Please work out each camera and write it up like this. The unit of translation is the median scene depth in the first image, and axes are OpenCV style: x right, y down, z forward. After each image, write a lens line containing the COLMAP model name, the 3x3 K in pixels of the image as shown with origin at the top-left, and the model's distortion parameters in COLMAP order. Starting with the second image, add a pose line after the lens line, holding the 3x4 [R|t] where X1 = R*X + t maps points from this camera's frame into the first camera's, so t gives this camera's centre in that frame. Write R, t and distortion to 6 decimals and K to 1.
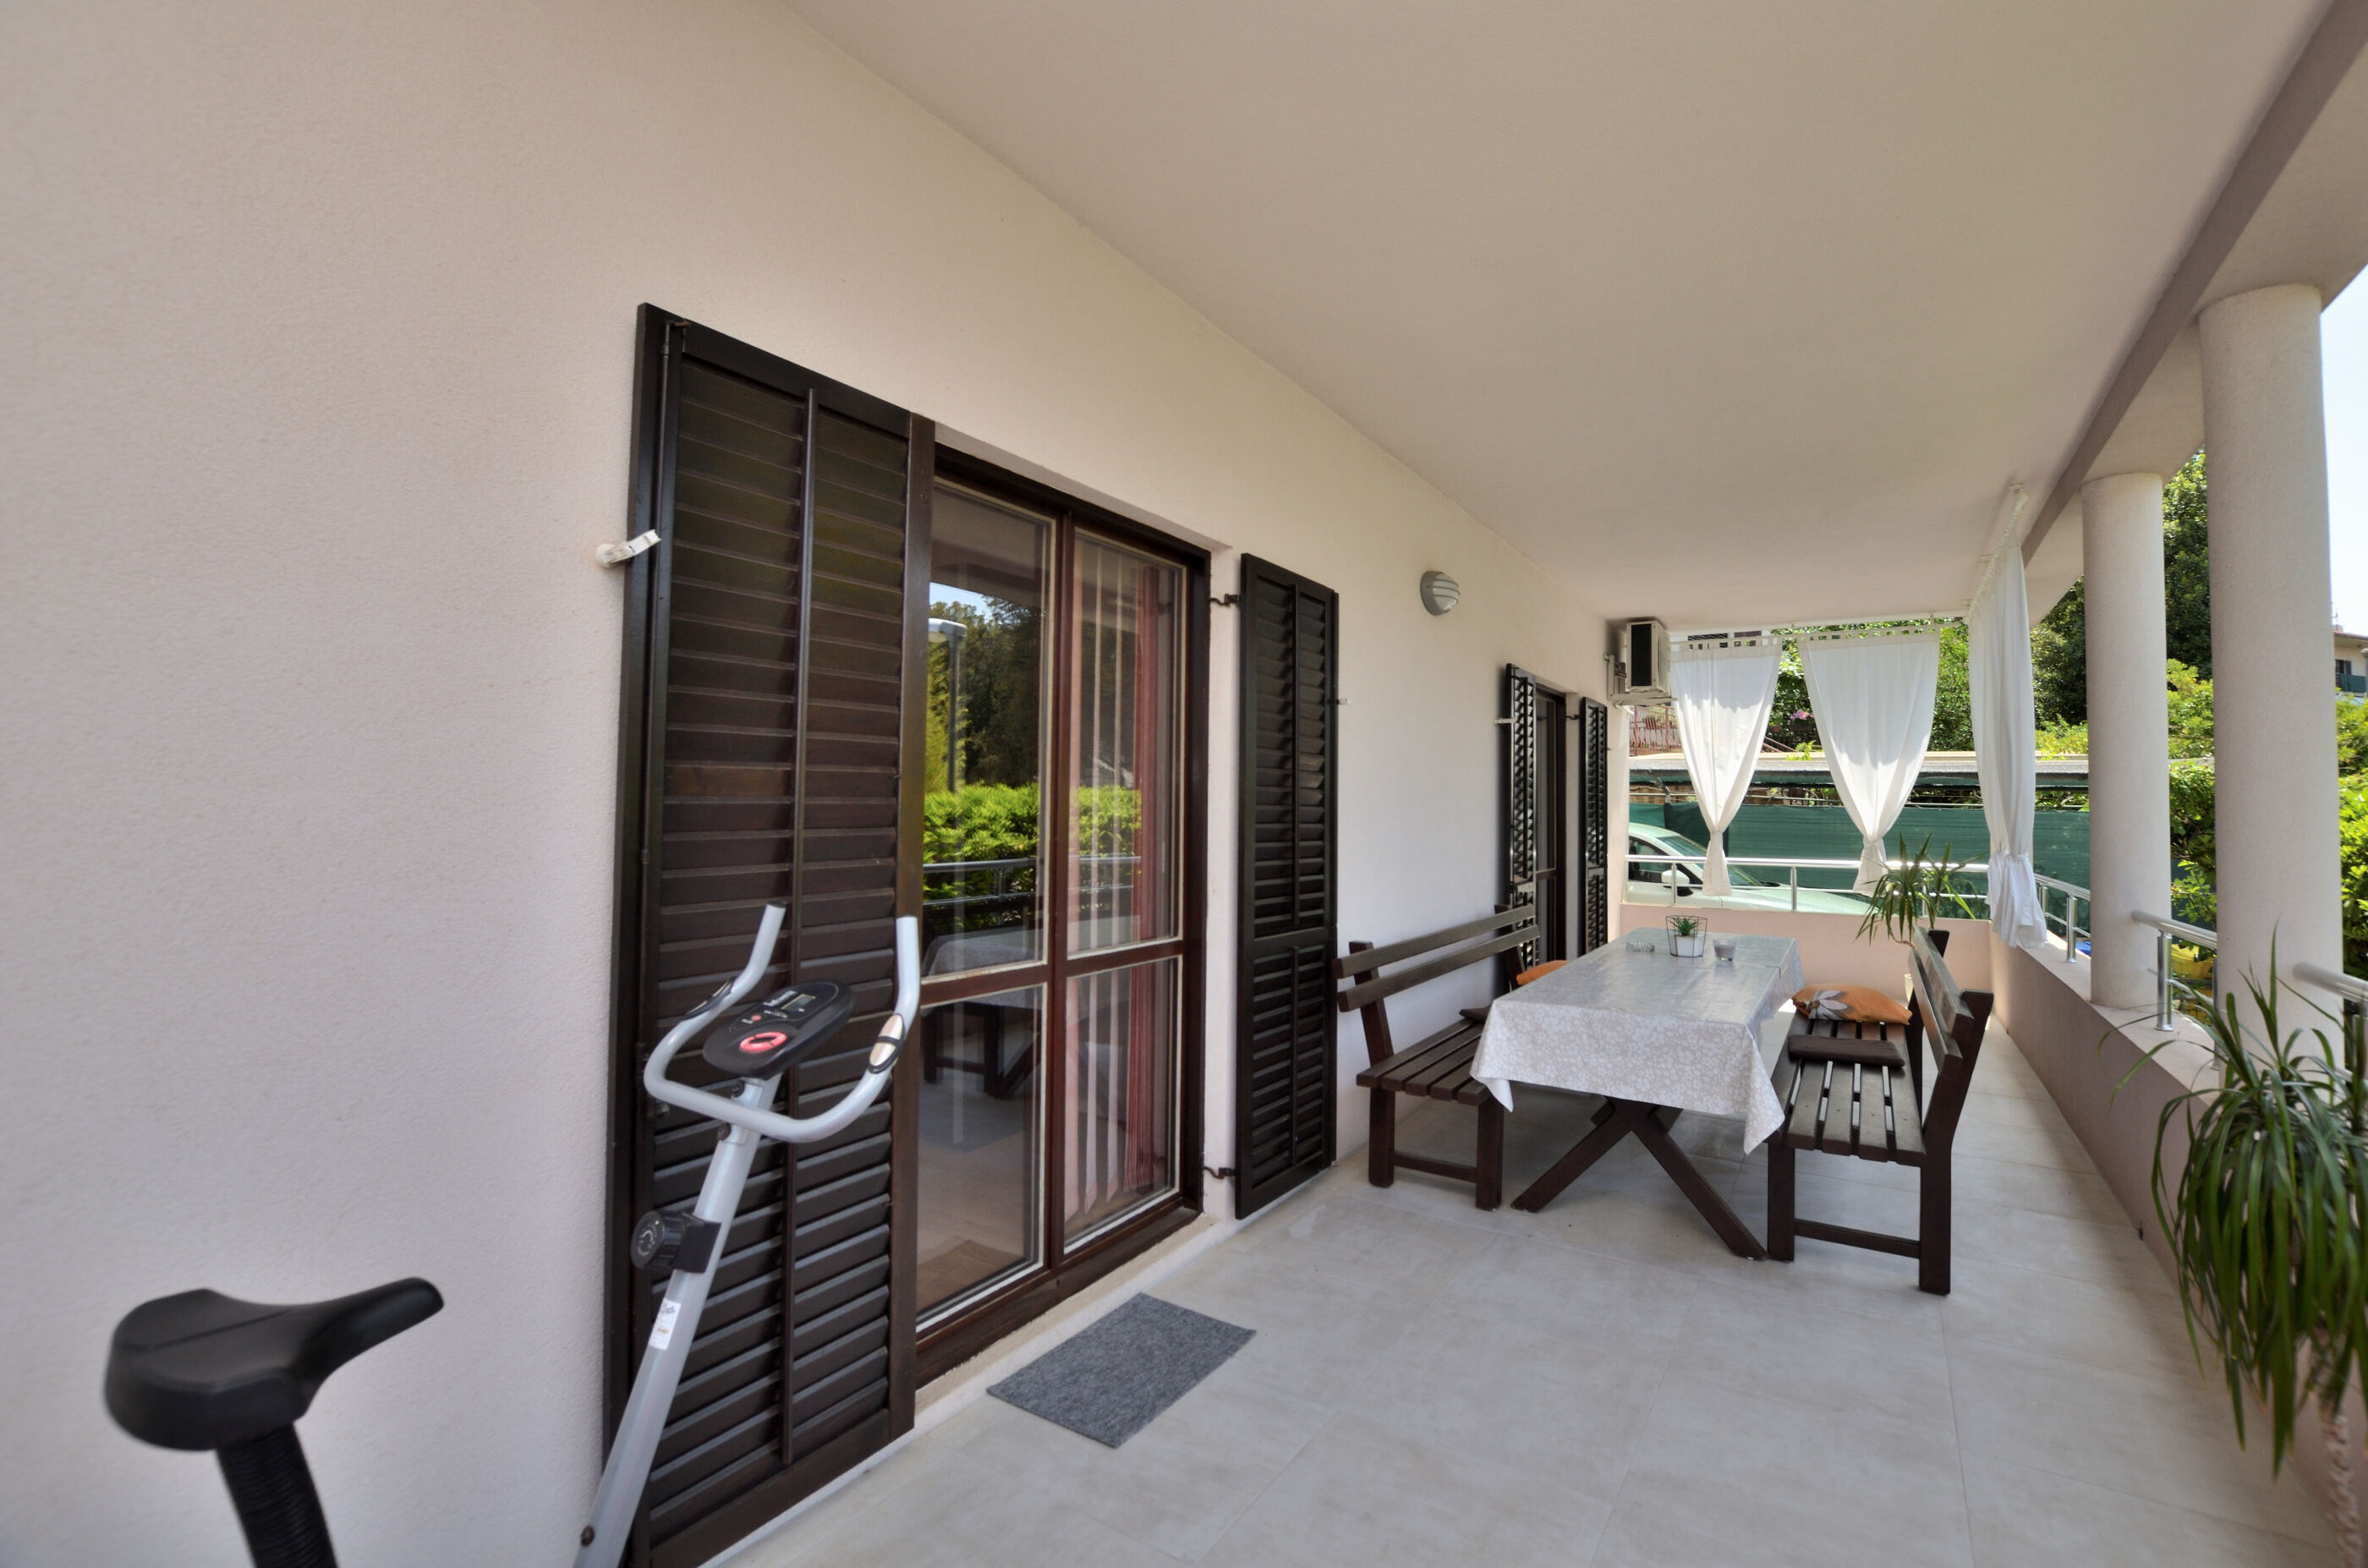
lens RADIAL K [[1046.4, 0, 1175.5], [0, 1046.4, 780.4], [0, 0, 1]] dist [-0.031756, 0.003973]
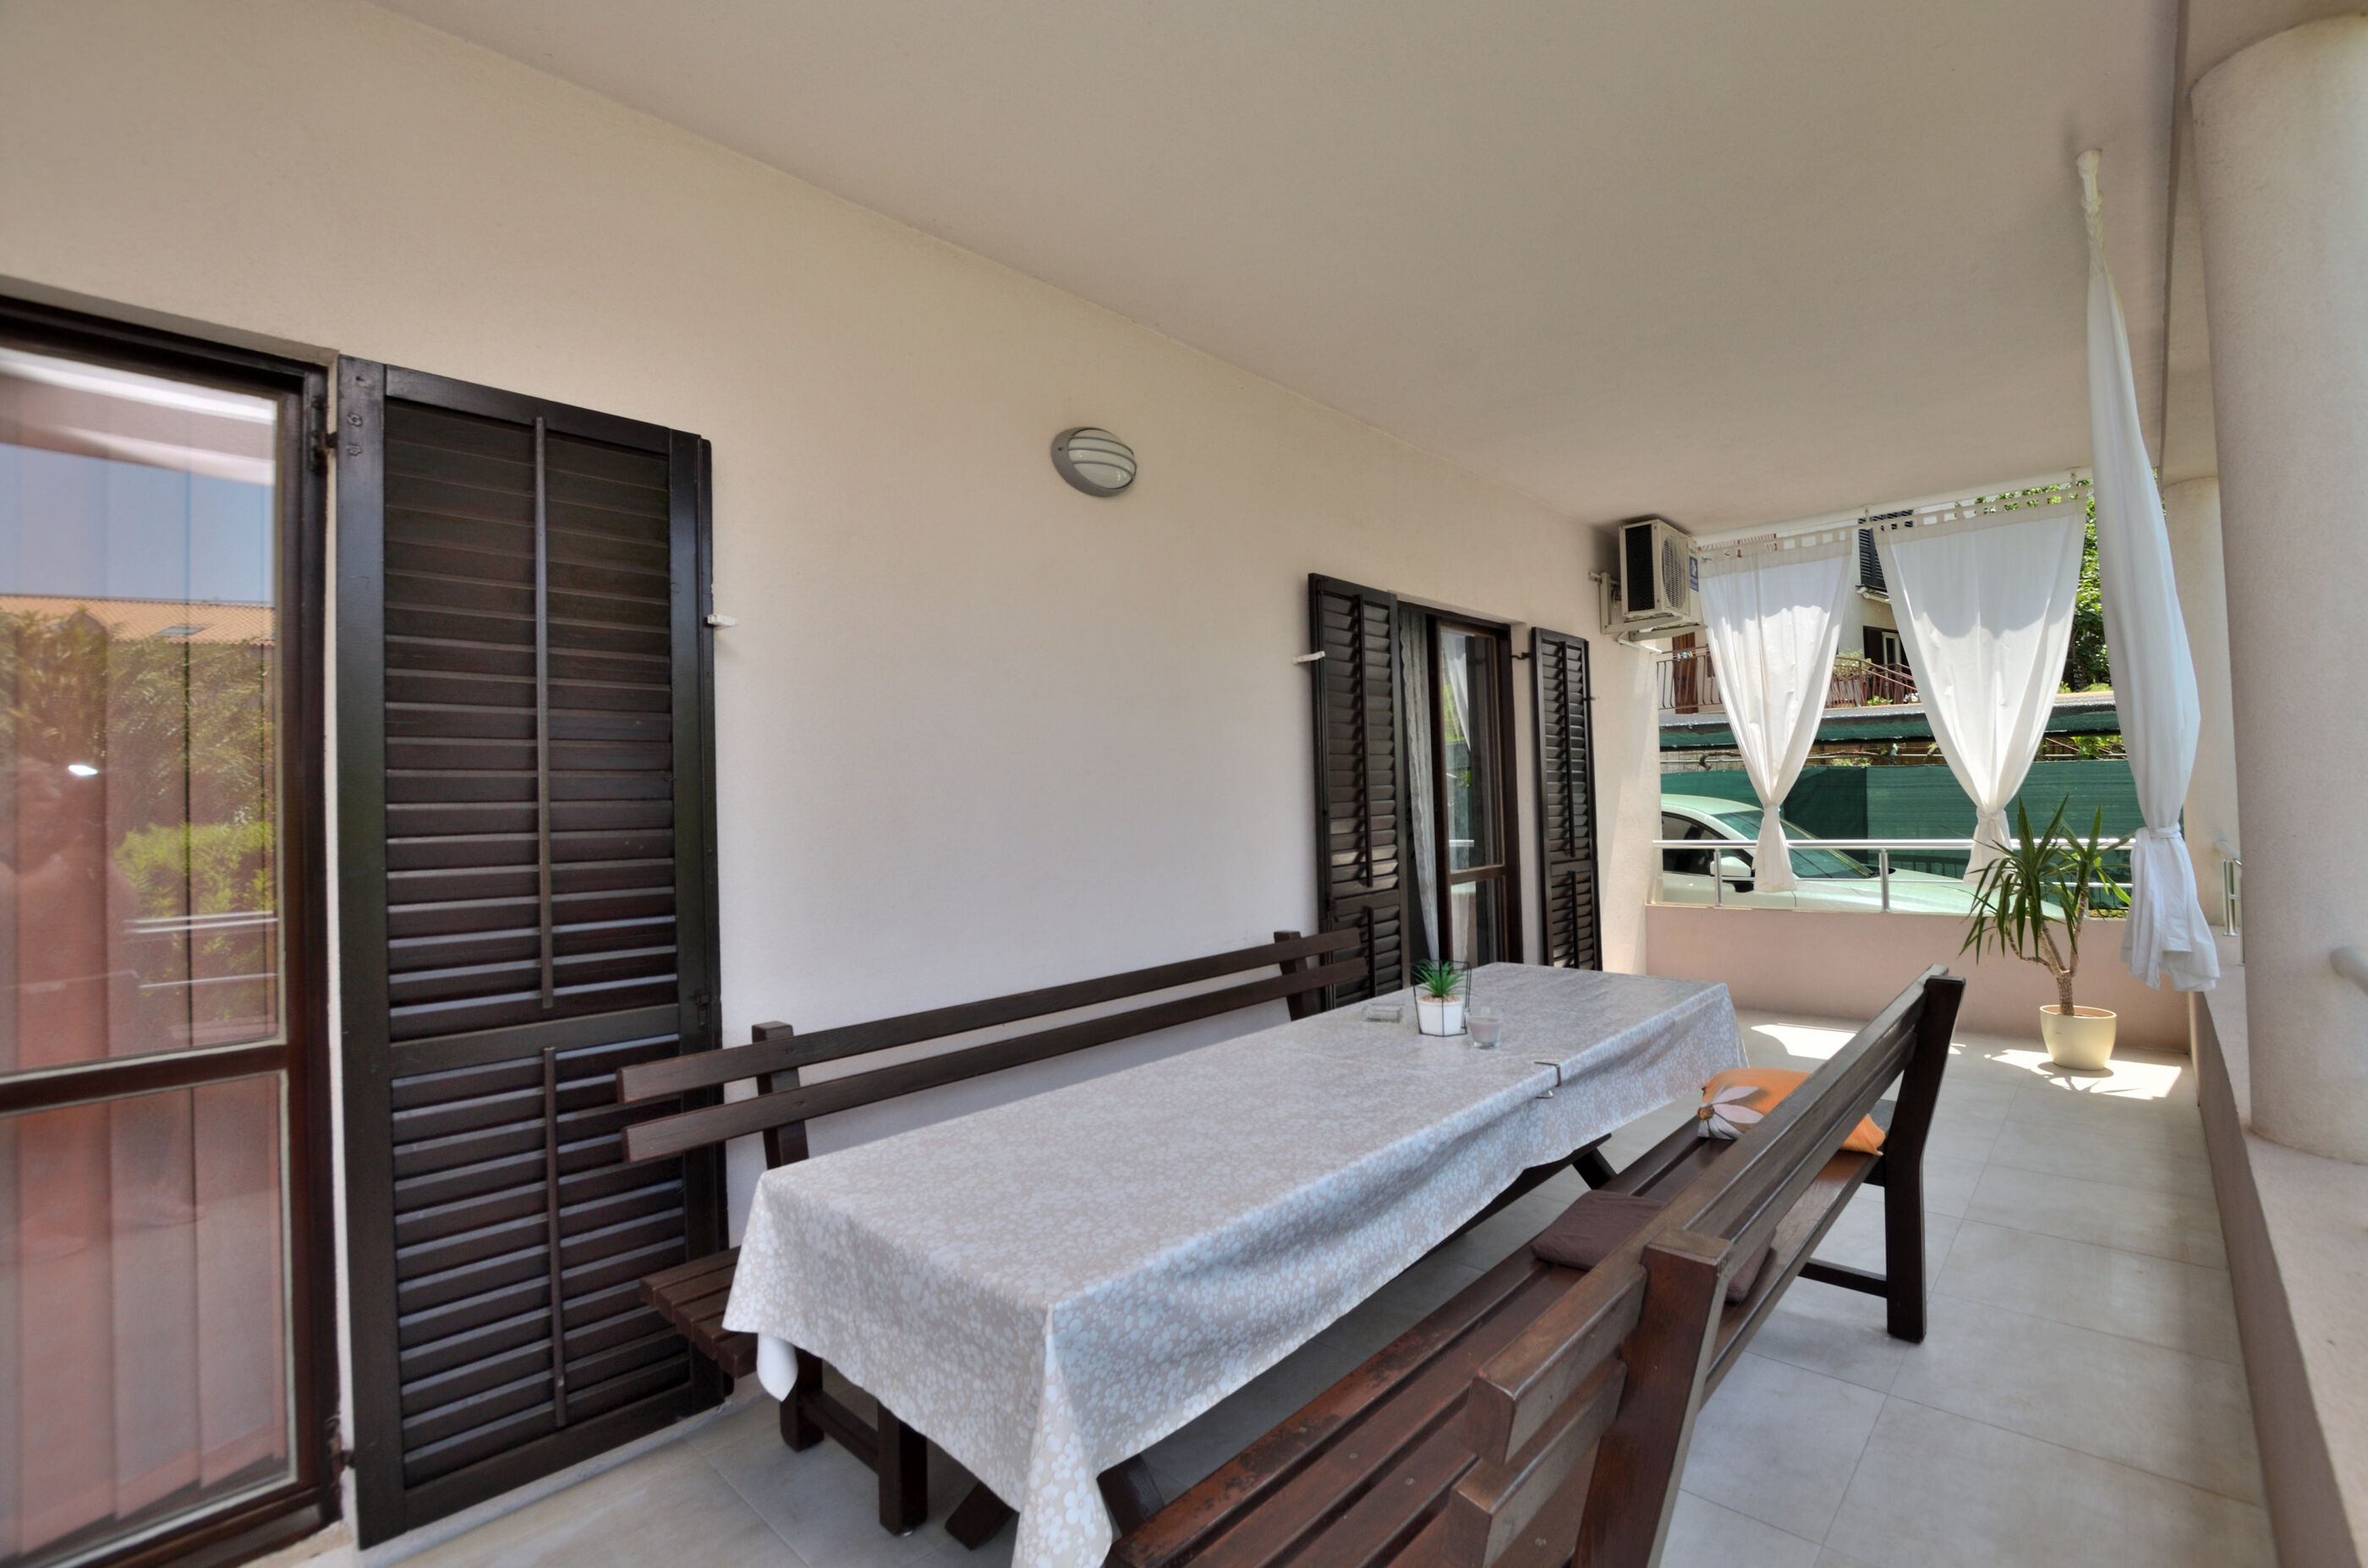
lens RADIAL K [[1046.4, 0, 1168.2], [0, 1046.4, 785.7], [0, 0, 1]] dist [-0.031756, 0.003973]
pose [[0.984120, -0.044710, -0.171779, 0.248970], [0.046567, 0.998892, 0.006792, 0.013036], [0.171285, -0.014683, 0.985112, 0.228642]]
